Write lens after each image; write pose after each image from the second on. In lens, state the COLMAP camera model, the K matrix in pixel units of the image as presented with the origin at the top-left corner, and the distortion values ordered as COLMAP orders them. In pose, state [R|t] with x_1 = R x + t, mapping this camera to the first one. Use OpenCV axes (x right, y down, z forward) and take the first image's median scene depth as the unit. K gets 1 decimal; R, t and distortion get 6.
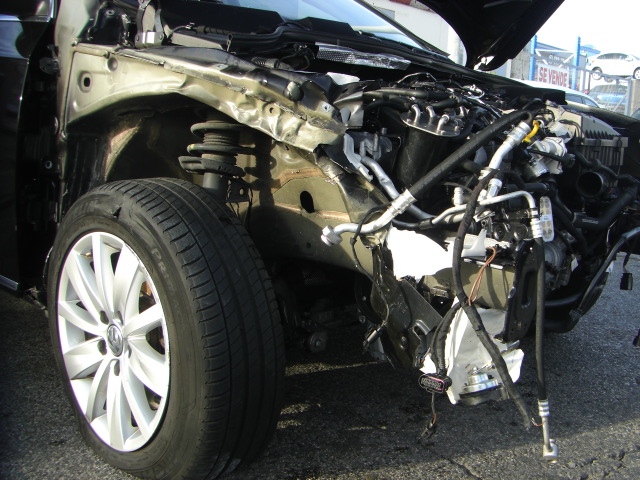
lens RADIAL K [[717.6, 0, 389.3], [0, 717.6, 219.2], [0, 0, 1]] dist [-0.167114, 0.098828]
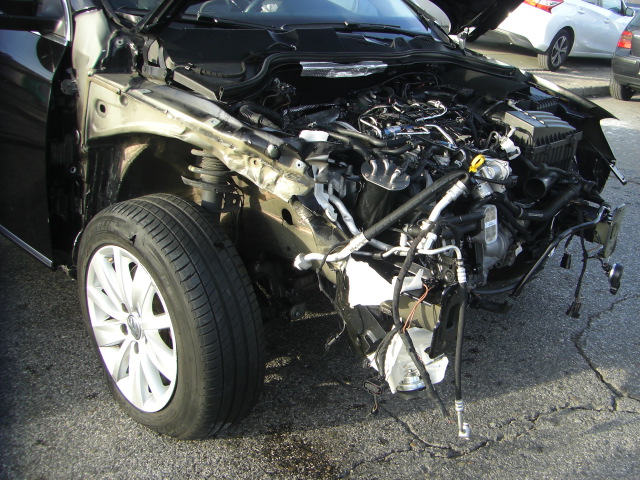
lens RADIAL K [[717.6, 0, 389.3], [0, 717.6, 219.2], [0, 0, 1]] dist [-0.167114, 0.098828]
pose [[0.998915, 0.045596, -0.009510, 0.077881], [-0.042640, 0.977369, 0.207197, -0.309494], [0.018743, -0.206567, 0.978253, -0.207536]]
